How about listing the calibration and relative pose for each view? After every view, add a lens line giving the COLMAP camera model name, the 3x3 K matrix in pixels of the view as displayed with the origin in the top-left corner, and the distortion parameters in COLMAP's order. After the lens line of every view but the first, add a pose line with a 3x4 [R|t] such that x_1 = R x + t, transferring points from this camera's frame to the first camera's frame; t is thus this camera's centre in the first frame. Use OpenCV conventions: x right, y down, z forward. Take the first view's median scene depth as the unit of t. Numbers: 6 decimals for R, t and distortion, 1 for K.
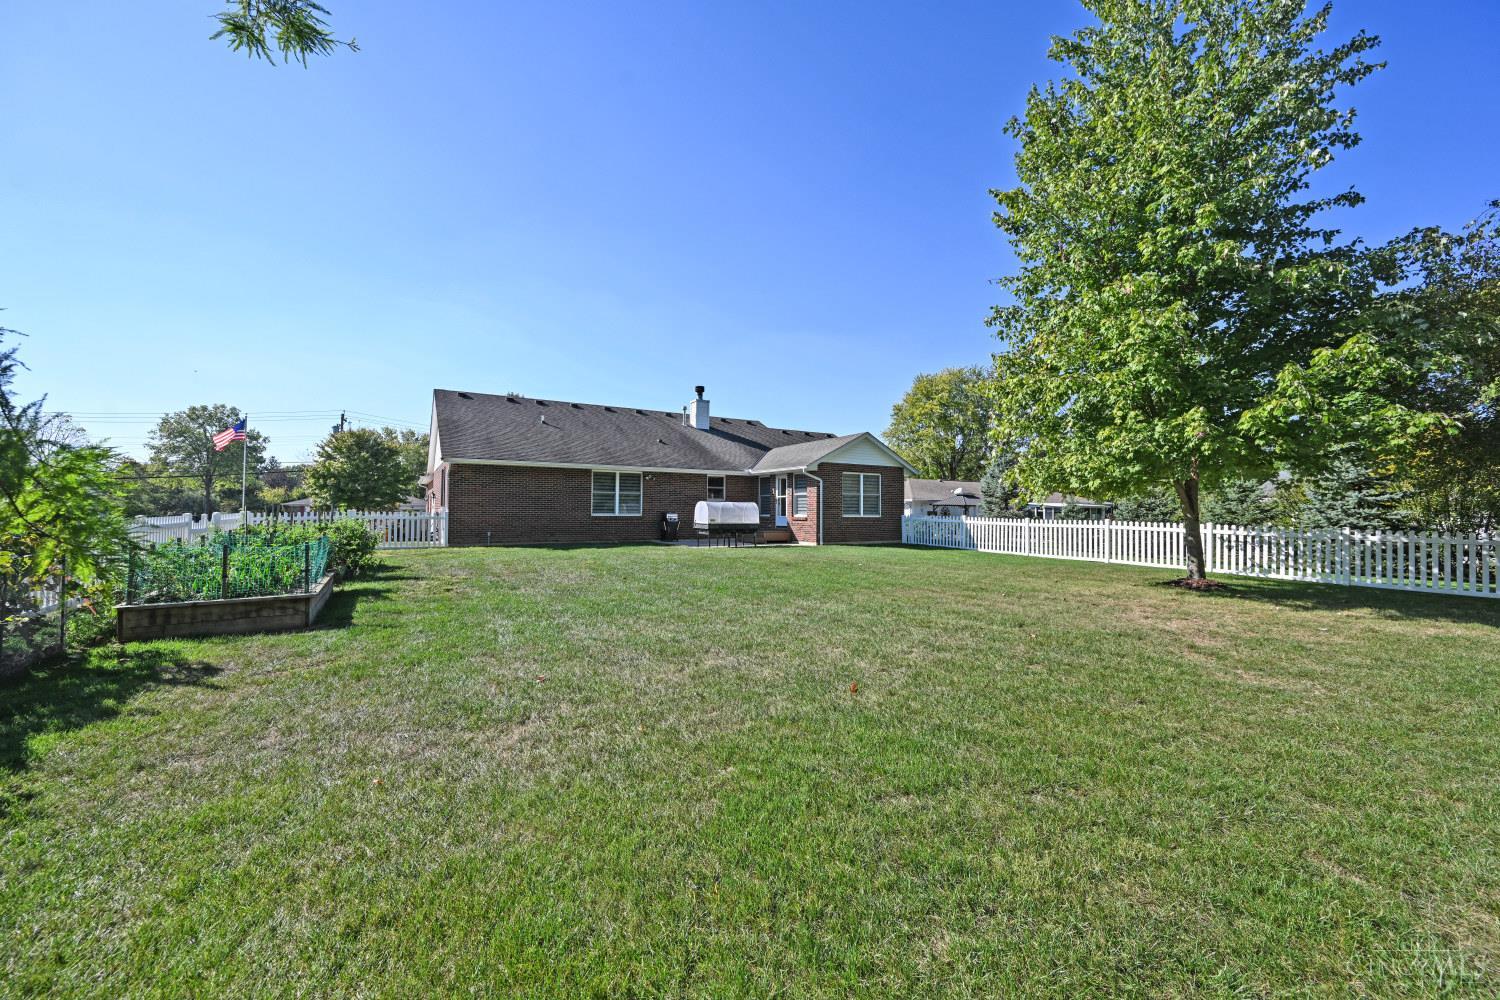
lens RADIAL K [[594.2, 0, 752.5], [0, 594.2, 491.6], [0, 0, 1]] dist [0.002742, -0.000278]
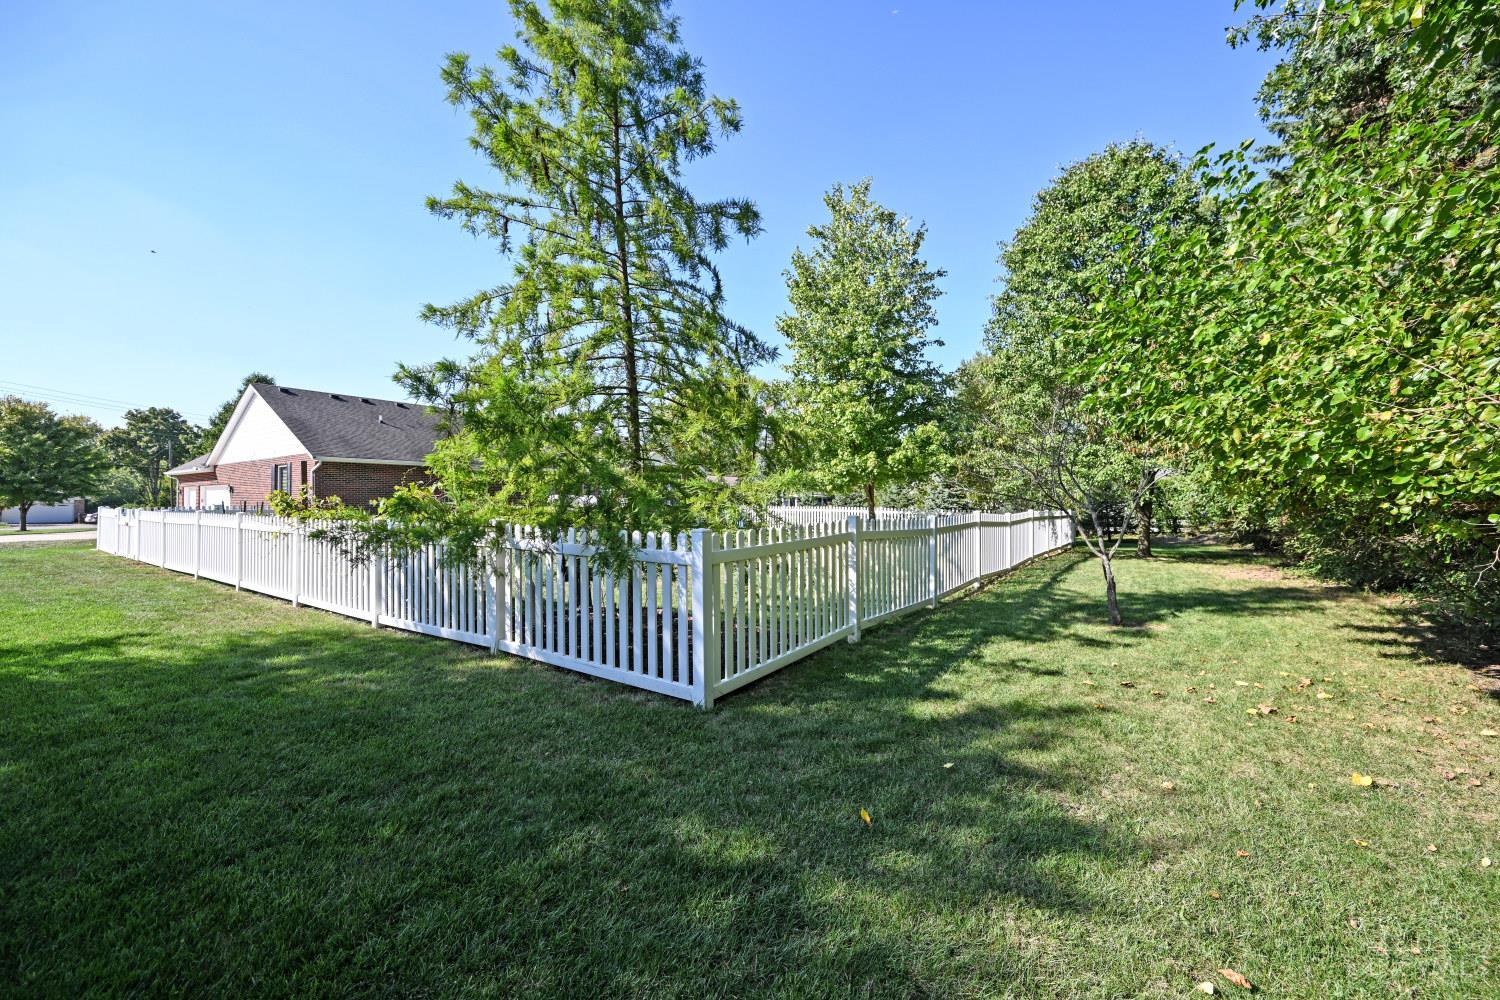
lens RADIAL K [[594.2, 0, 746.4], [0, 594.2, 494.2], [0, 0, 1]] dist [0.002742, -0.000278]
pose [[0.917156, -0.003794, 0.398510, -0.425915], [-0.005049, 0.999764, 0.021139, -0.028460], [-0.398497, -0.021400, 0.916920, -0.642380]]
